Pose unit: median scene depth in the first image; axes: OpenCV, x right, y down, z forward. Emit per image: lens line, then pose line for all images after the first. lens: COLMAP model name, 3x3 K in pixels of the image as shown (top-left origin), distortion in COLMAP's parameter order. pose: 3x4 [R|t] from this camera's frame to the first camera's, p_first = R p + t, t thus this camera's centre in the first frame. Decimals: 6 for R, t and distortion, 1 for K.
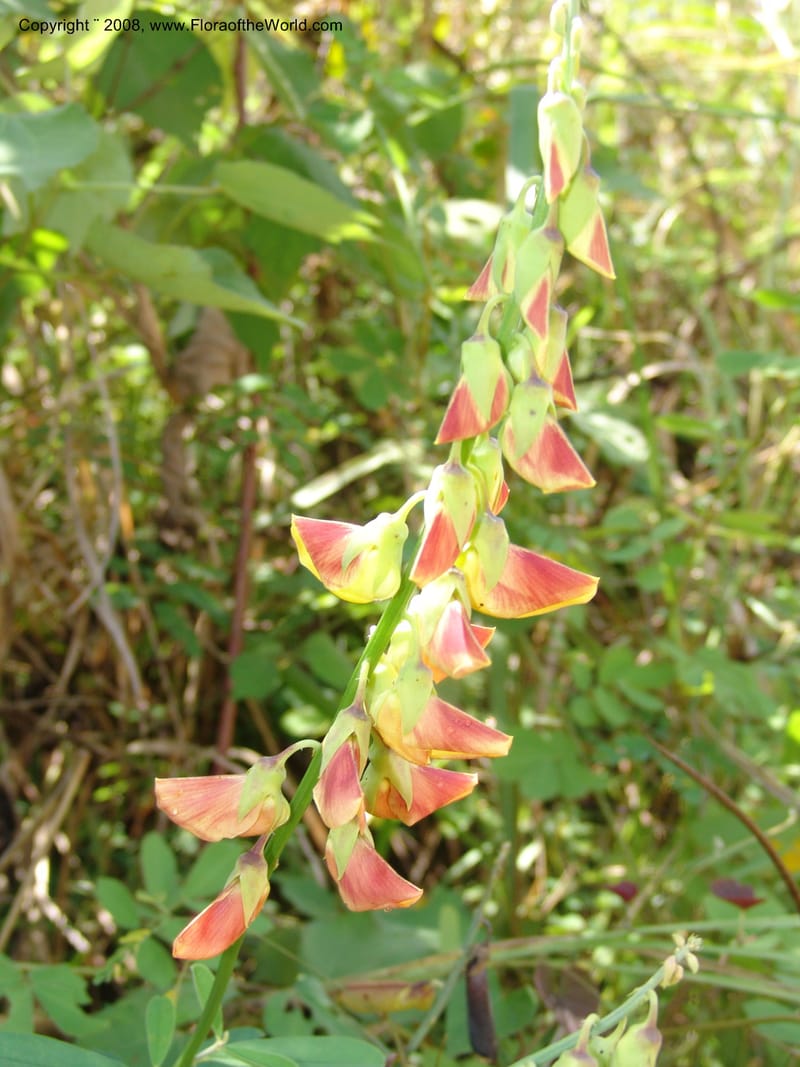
lens RADIAL K [[1386.9, 0, 369.9], [0, 1386.9, 532.0], [0, 0, 1]] dist [-0.089726, -0.031504]
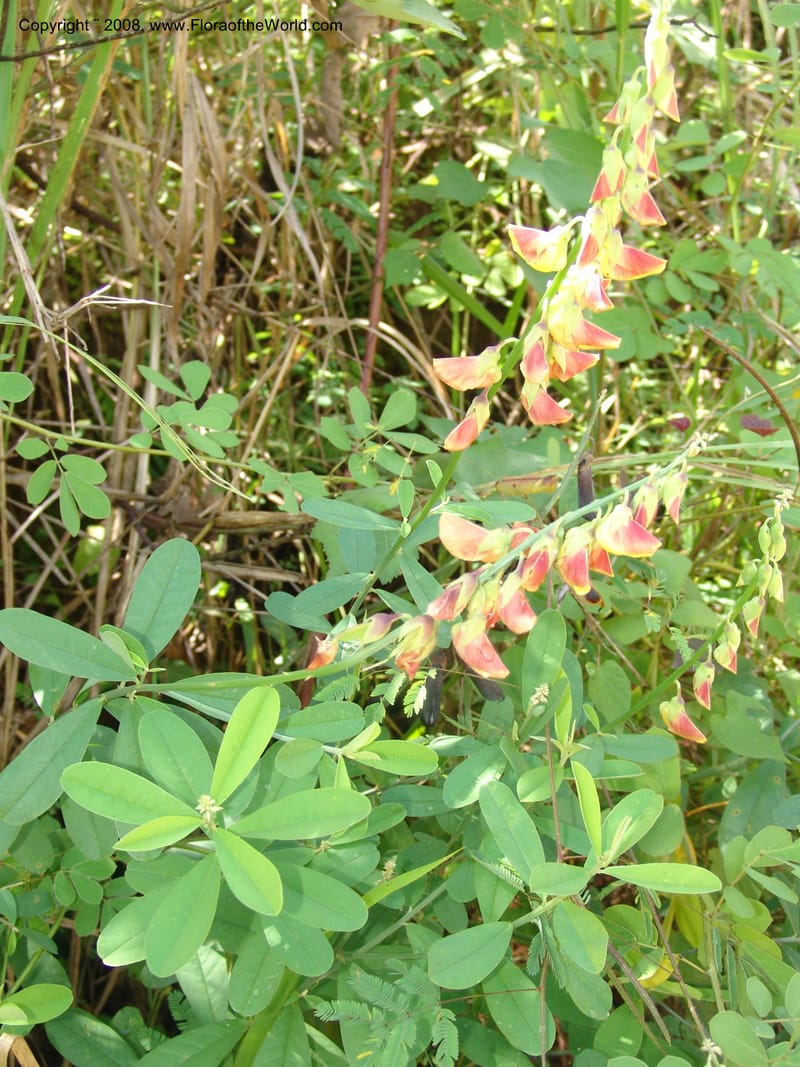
lens RADIAL K [[1325.2, 0, 399.8], [0, 1325.2, 490.4], [0, 0, 1]] dist [-0.089165, -0.030248]
pose [[0.999263, -0.001147, -0.038366, -0.144228], [0.012231, 0.956960, 0.289963, -0.201227], [0.036382, -0.290219, 0.956268, -0.912774]]
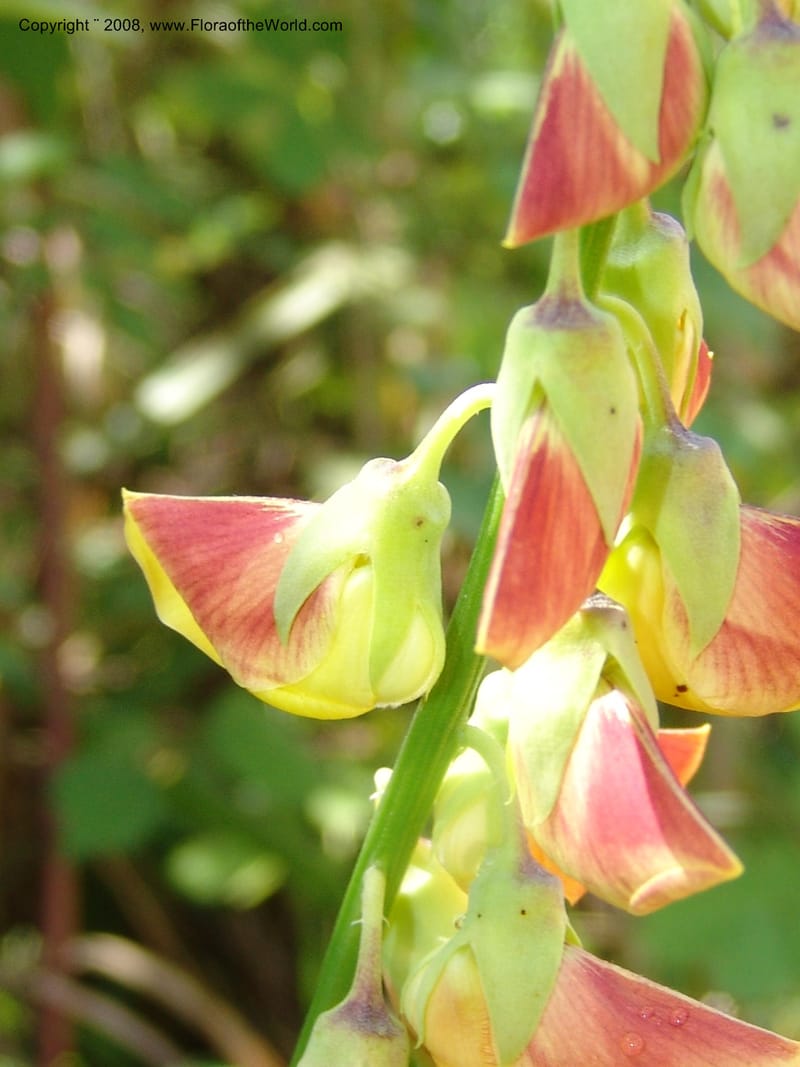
lens RADIAL K [[2965.9, 0, 400.7], [0, 2965.9, 630.9], [0, 0, 1]] dist [0.021701, 0.025257]
pose [[0.992887, -0.117849, 0.016958, -0.001669], [0.116536, 0.991094, 0.064430, -0.018335], [-0.024400, -0.061996, 0.997778, 0.241731]]
